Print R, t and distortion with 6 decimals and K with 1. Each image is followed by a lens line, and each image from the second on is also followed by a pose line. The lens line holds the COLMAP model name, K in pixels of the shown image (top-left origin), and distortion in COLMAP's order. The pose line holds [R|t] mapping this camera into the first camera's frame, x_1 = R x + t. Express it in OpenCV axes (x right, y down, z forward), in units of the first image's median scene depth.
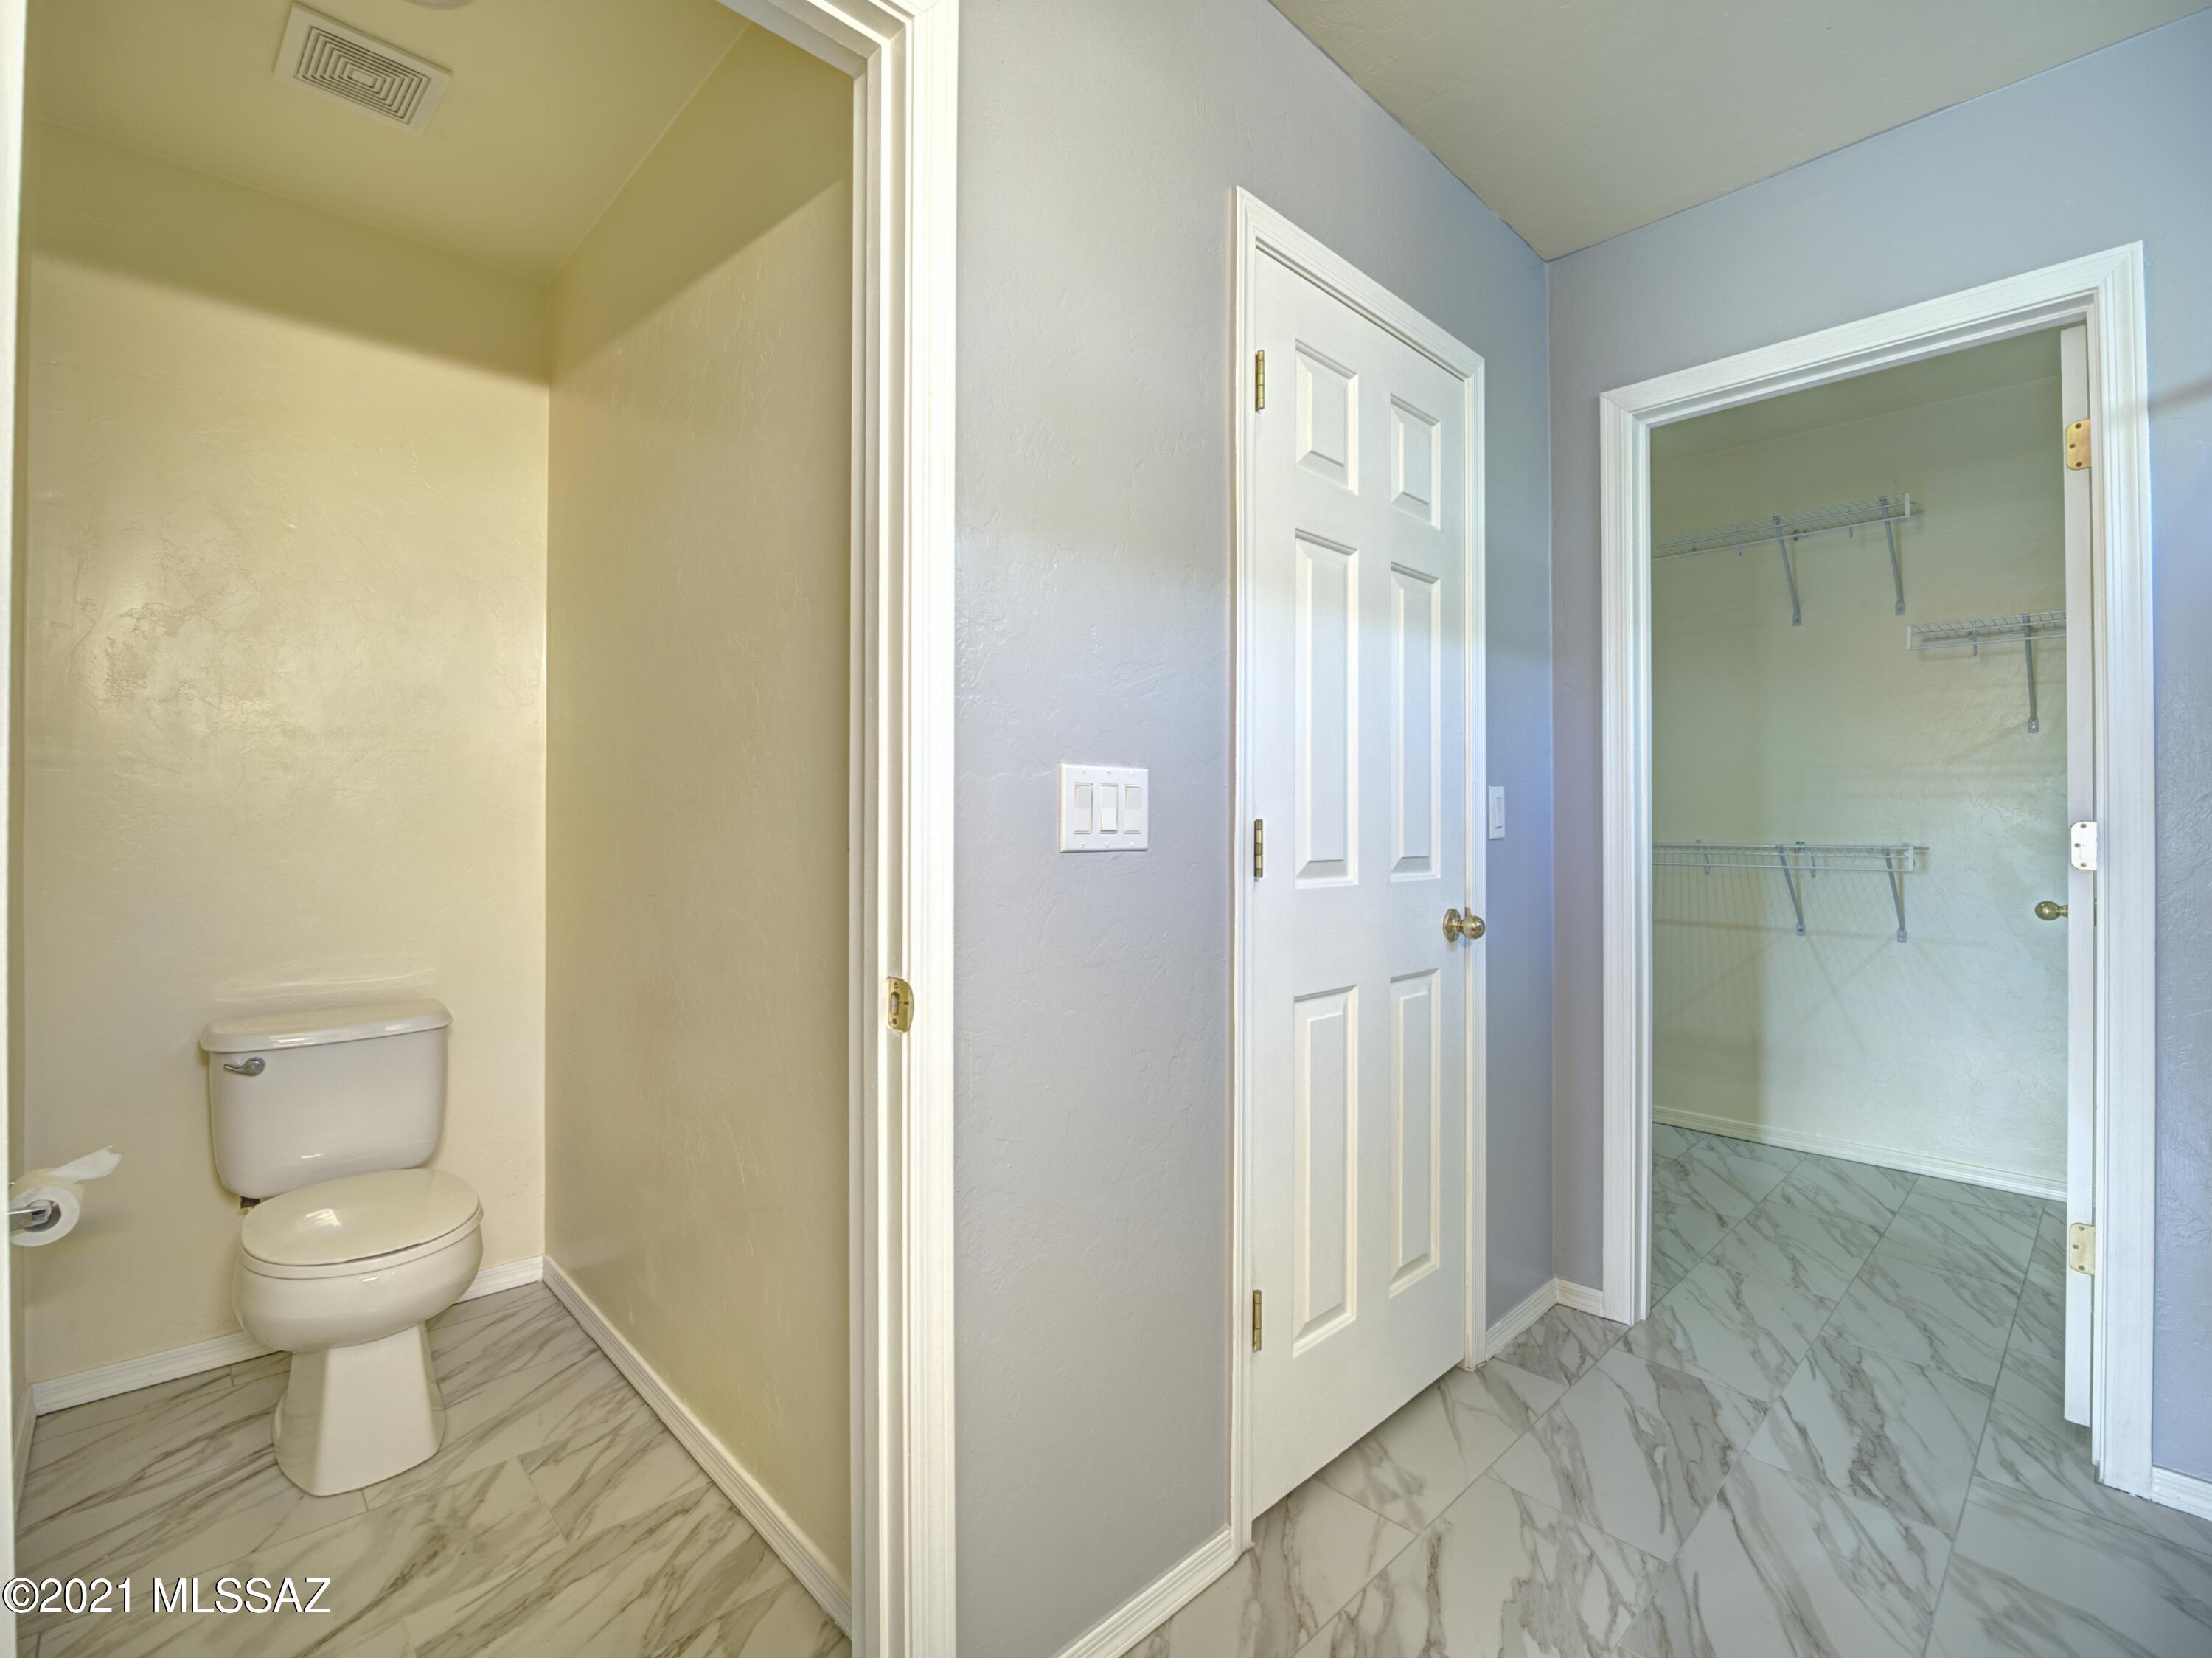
lens RADIAL K [[1007.5, 0, 1100.7], [0, 1007.5, 812.3], [0, 0, 1]] dist [-0.019334, 0.000351]
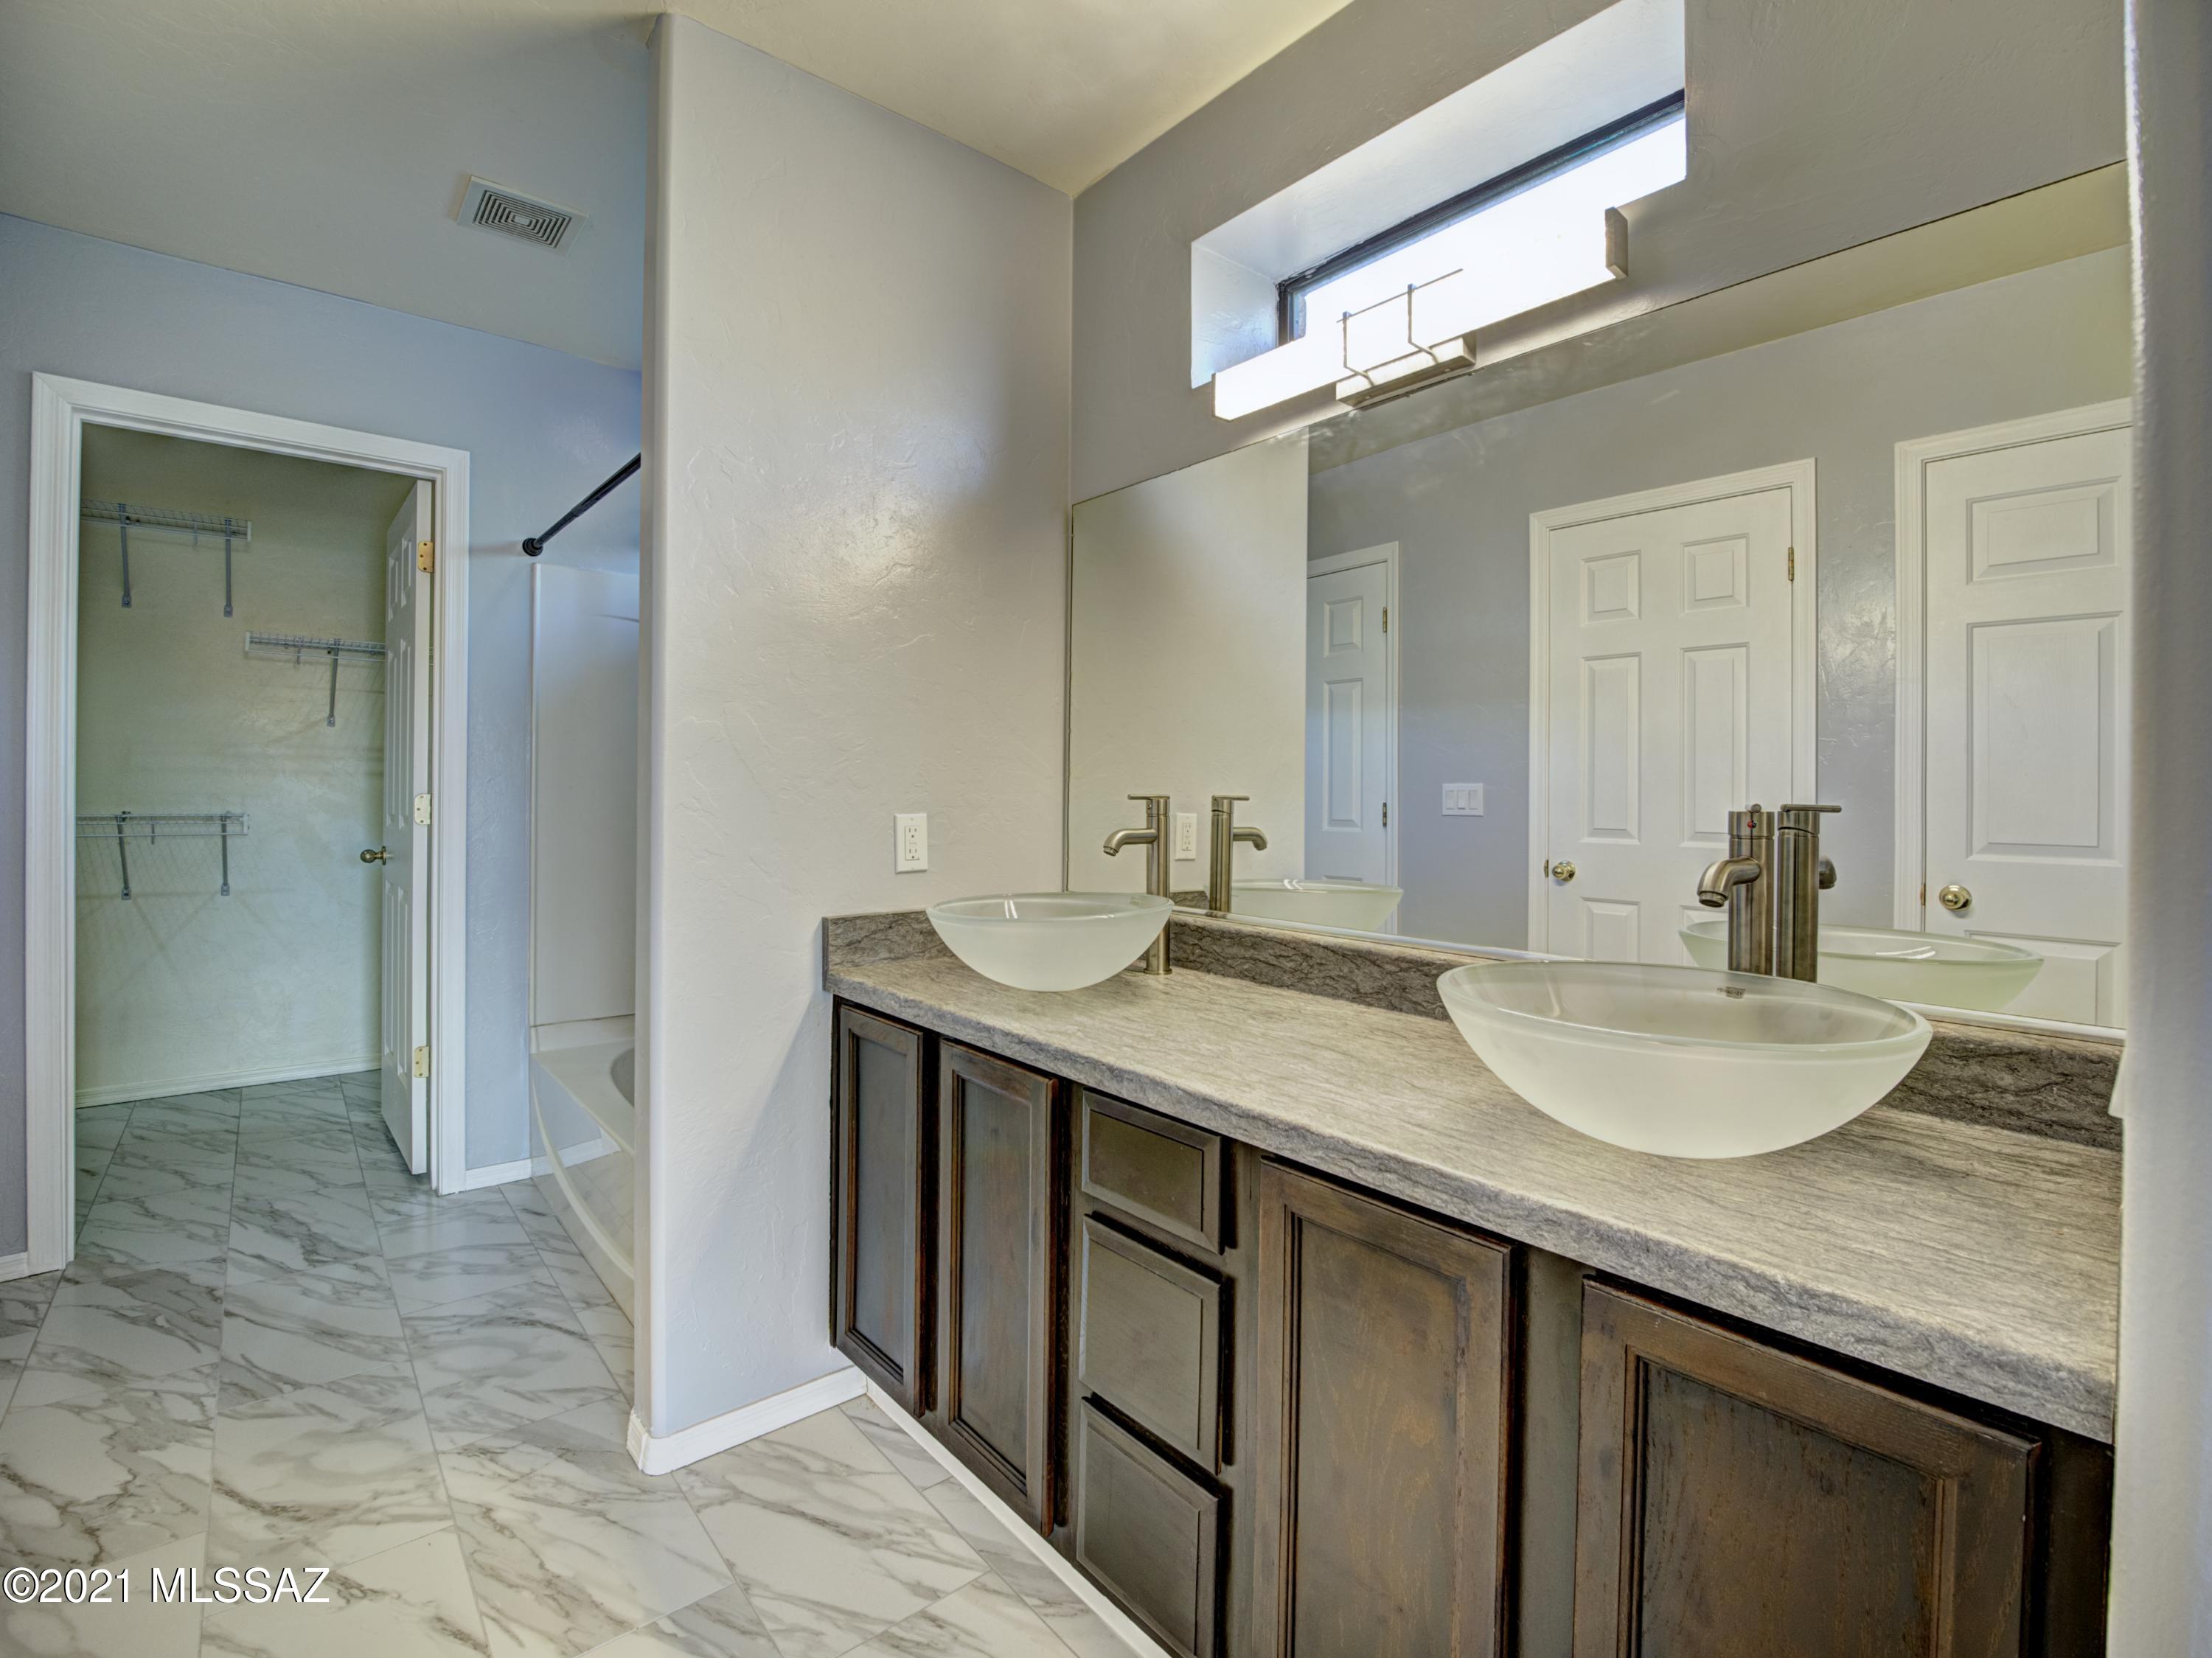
lens RADIAL K [[1031.9, 0, 1108.2], [0, 1031.9, 797.5], [0, 0, 1]] dist [-0.013409, 0.000109]
pose [[0.066637, -0.000193, 0.997777, -0.448459], [-0.015592, 0.999878, 0.001234, -0.003988], [-0.997655, -0.015639, 0.066626, -0.163337]]
